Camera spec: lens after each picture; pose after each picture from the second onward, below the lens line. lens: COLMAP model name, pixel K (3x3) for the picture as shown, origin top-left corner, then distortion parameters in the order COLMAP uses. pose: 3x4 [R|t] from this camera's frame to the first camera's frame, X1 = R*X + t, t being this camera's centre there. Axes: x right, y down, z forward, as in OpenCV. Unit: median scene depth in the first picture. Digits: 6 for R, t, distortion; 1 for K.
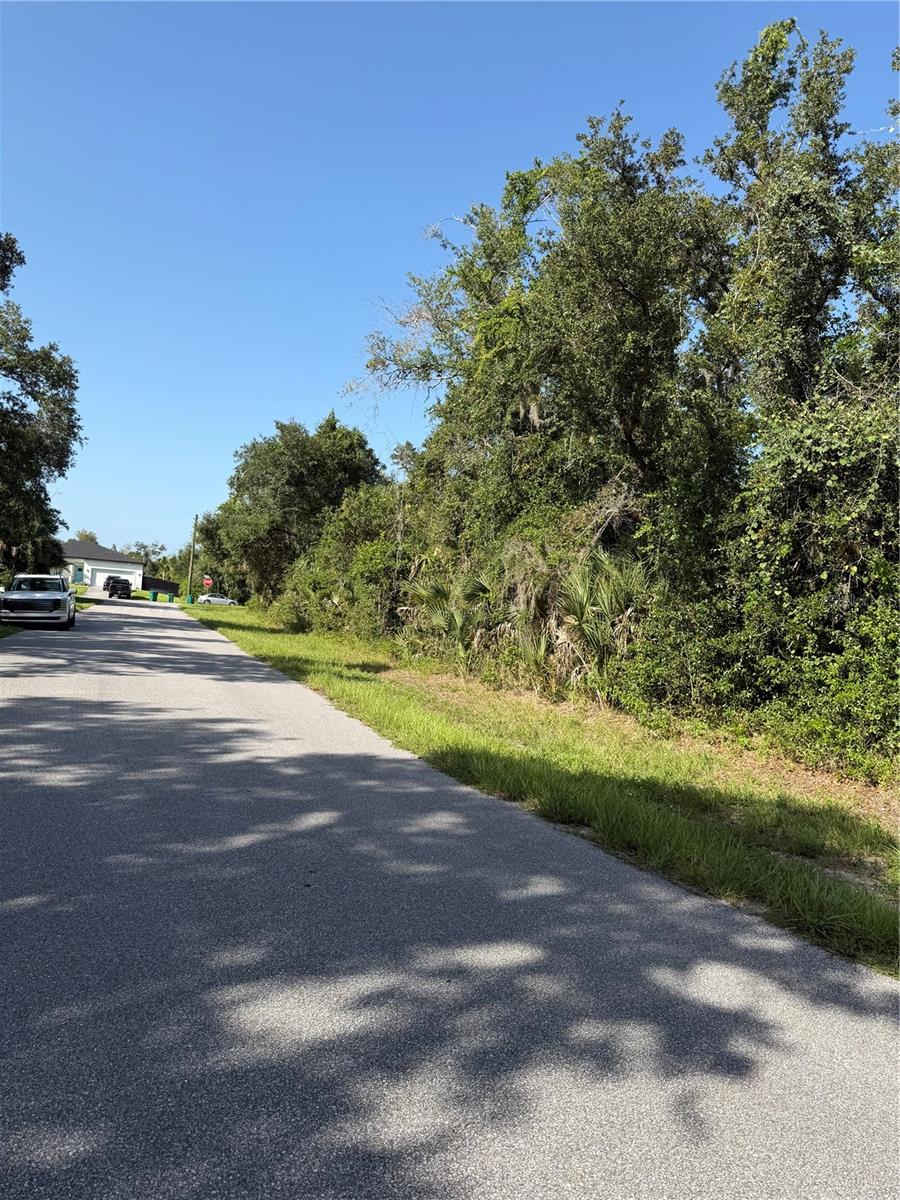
lens RADIAL K [[834.2, 0, 450.6], [0, 834.2, 589.5], [0, 0, 1]] dist [0.037454, -0.058487]
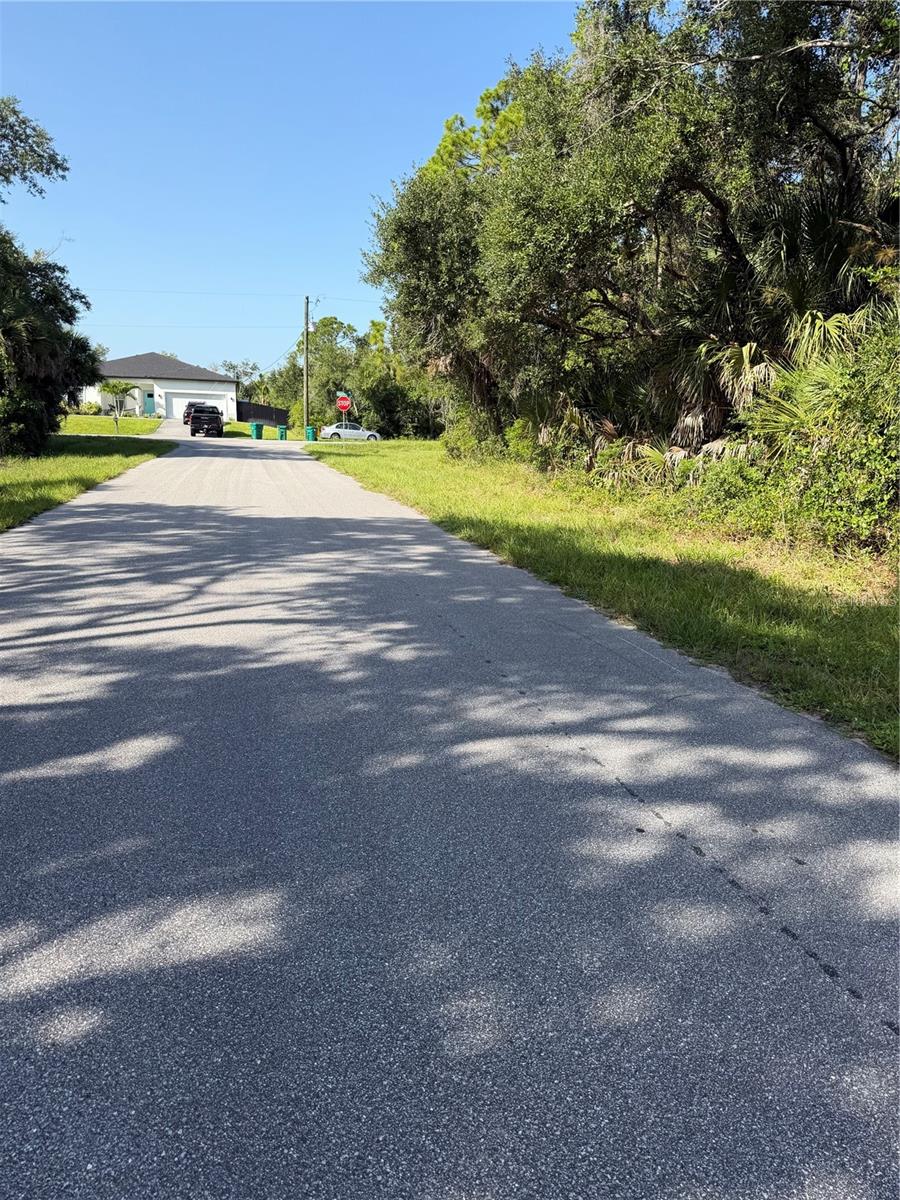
lens RADIAL K [[834.2, 0, 442.2], [0, 834.2, 587.8], [0, 0, 1]] dist [0.037454, -0.058487]
pose [[0.992340, -0.020934, -0.121749, -0.121497], [0.046218, 0.976878, 0.208744, -0.001527], [0.114564, -0.212772, 0.970362, 0.323762]]
